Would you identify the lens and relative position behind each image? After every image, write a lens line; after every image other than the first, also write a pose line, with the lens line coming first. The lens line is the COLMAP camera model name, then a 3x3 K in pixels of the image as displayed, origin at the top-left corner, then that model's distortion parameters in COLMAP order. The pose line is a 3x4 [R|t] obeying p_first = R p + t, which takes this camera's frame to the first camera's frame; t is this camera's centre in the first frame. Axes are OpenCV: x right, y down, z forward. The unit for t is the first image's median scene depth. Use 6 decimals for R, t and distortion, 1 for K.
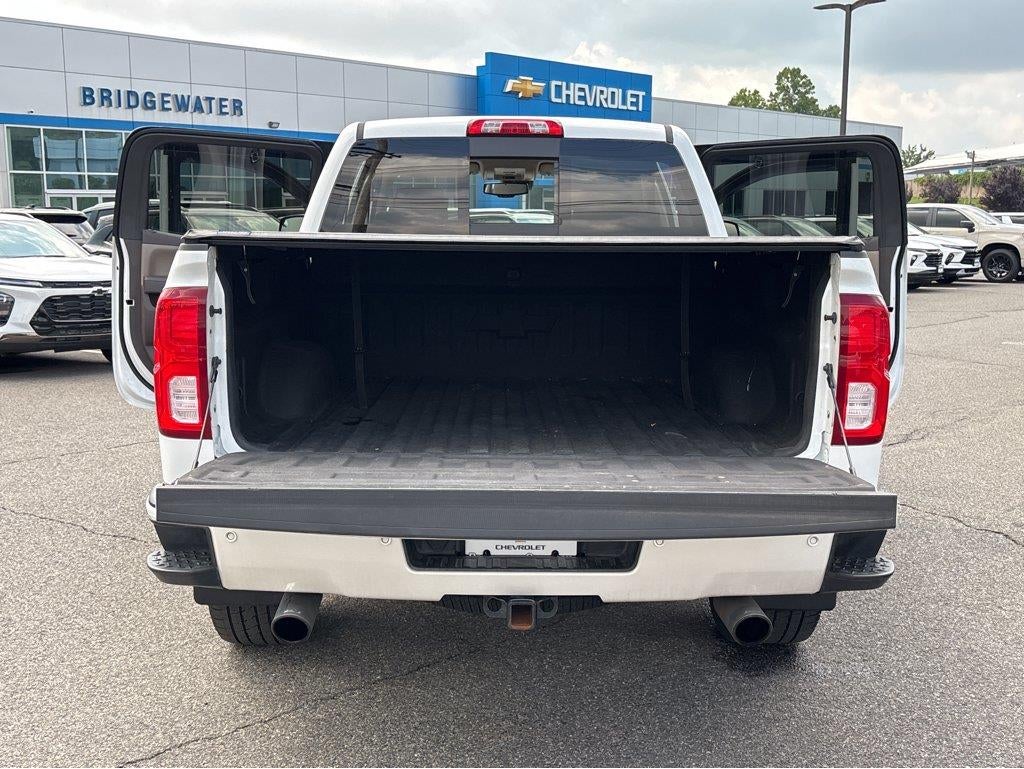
lens RADIAL K [[1171.8, 0, 505.0], [0, 1171.8, 380.7], [0, 0, 1]] dist [0.191007, -0.489262]
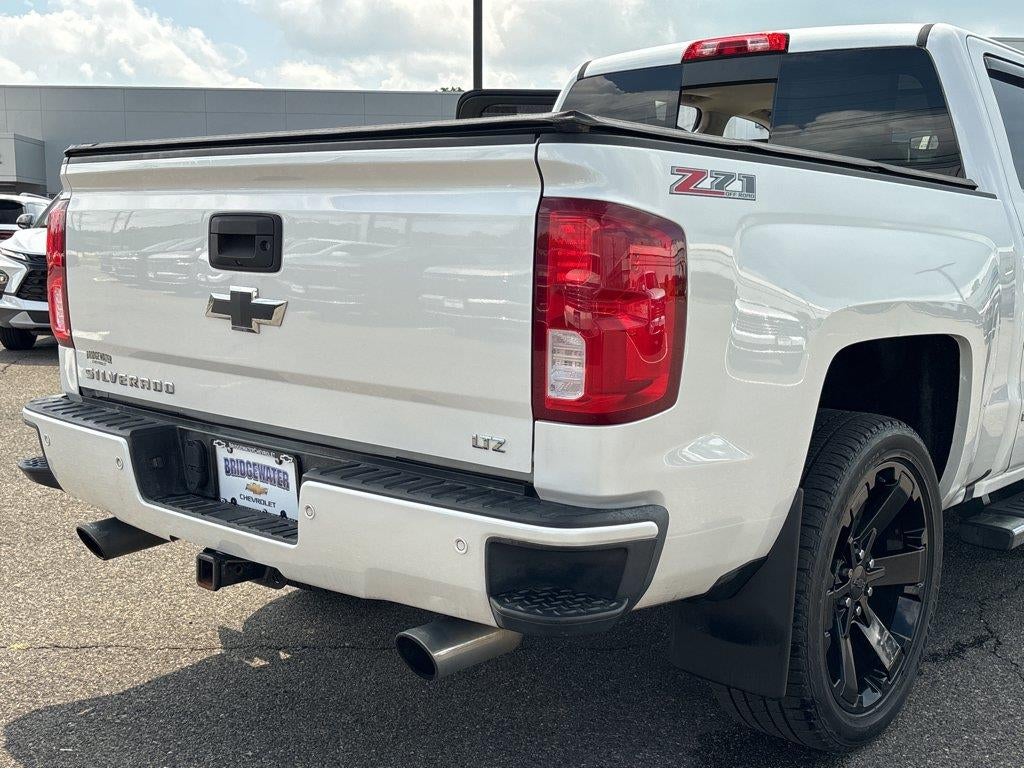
lens RADIAL K [[1189.1, 0, 512.0], [0, 1189.1, 384.5], [0, 0, 1]] dist [0.027371, 0.025804]
pose [[0.748088, 0.088647, -0.657651, 0.383885], [-0.099181, 0.994842, 0.021279, 0.011374], [0.656145, 0.049308, 0.753022, 0.251273]]
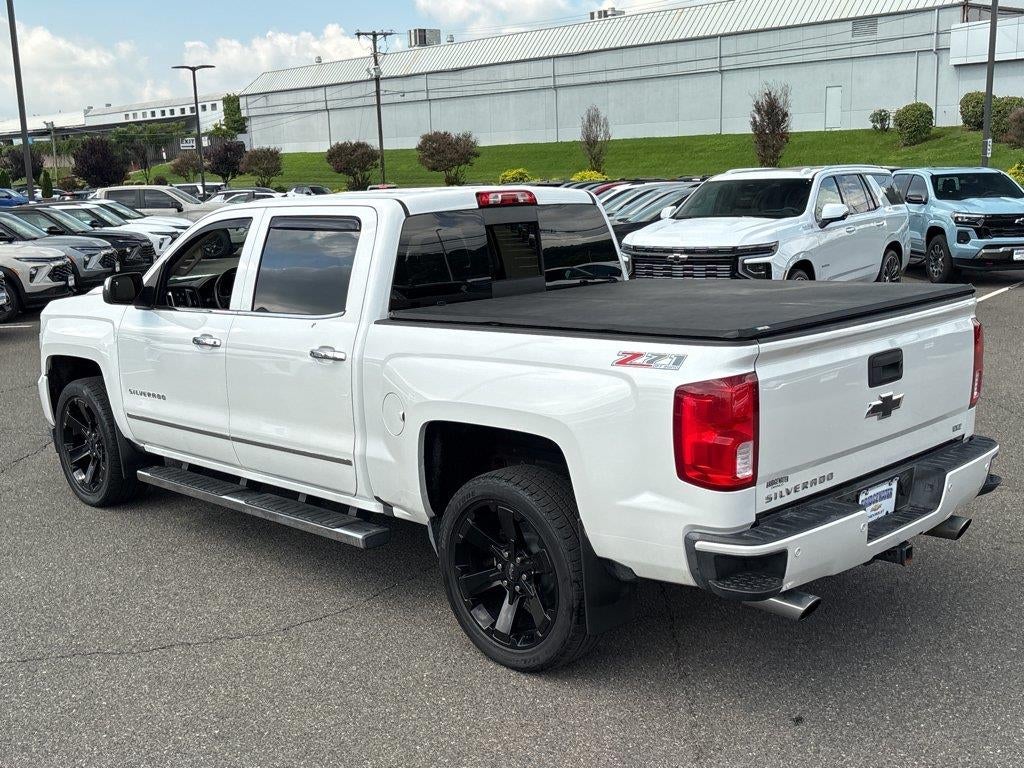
lens RADIAL K [[1171.1, 0, 512.0], [0, 1171.1, 384.5], [0, 0, 1]] dist [0.188575, -0.481122]
pose [[0.711187, -0.155637, 0.685558, -0.700821], [0.132537, 0.987382, 0.086666, -0.111499], [-0.690396, 0.029226, 0.722841, 0.127697]]
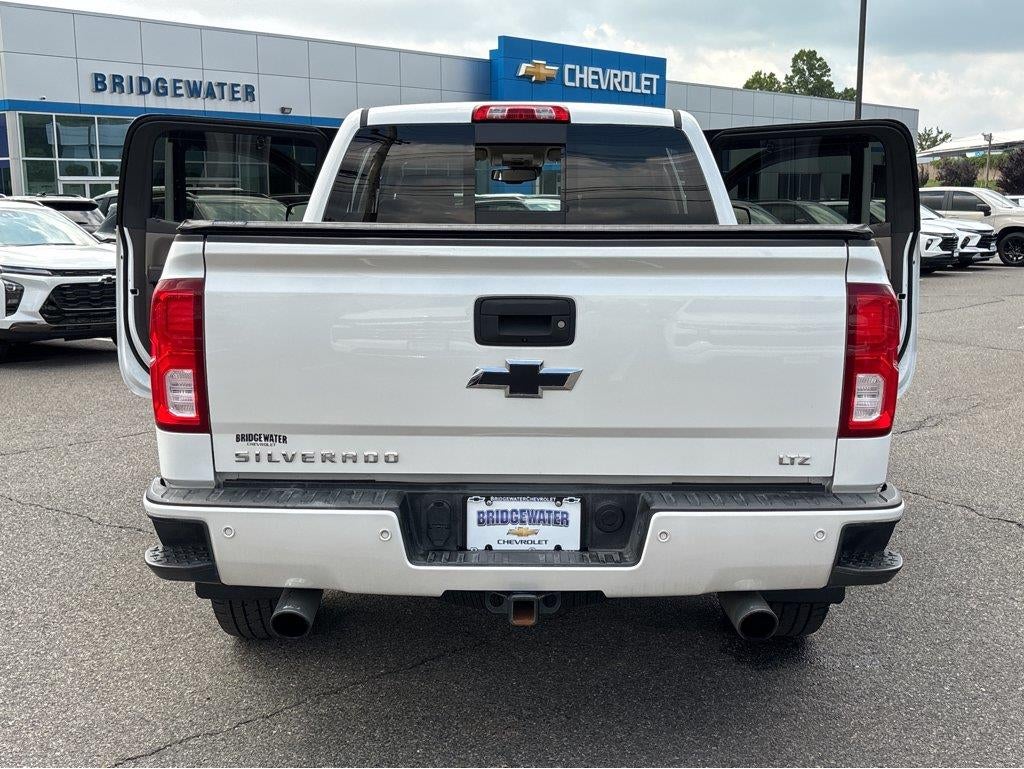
lens RADIAL K [[1171.1, 0, 512.0], [0, 1171.1, 384.5], [0, 0, 1]] dist [0.188575, -0.481122]
pose [[0.999972, -0.002997, -0.006857, 0.006044], [0.003104, 0.999872, 0.015711, -0.003080], [0.006810, -0.015732, 0.999853, 0.009561]]
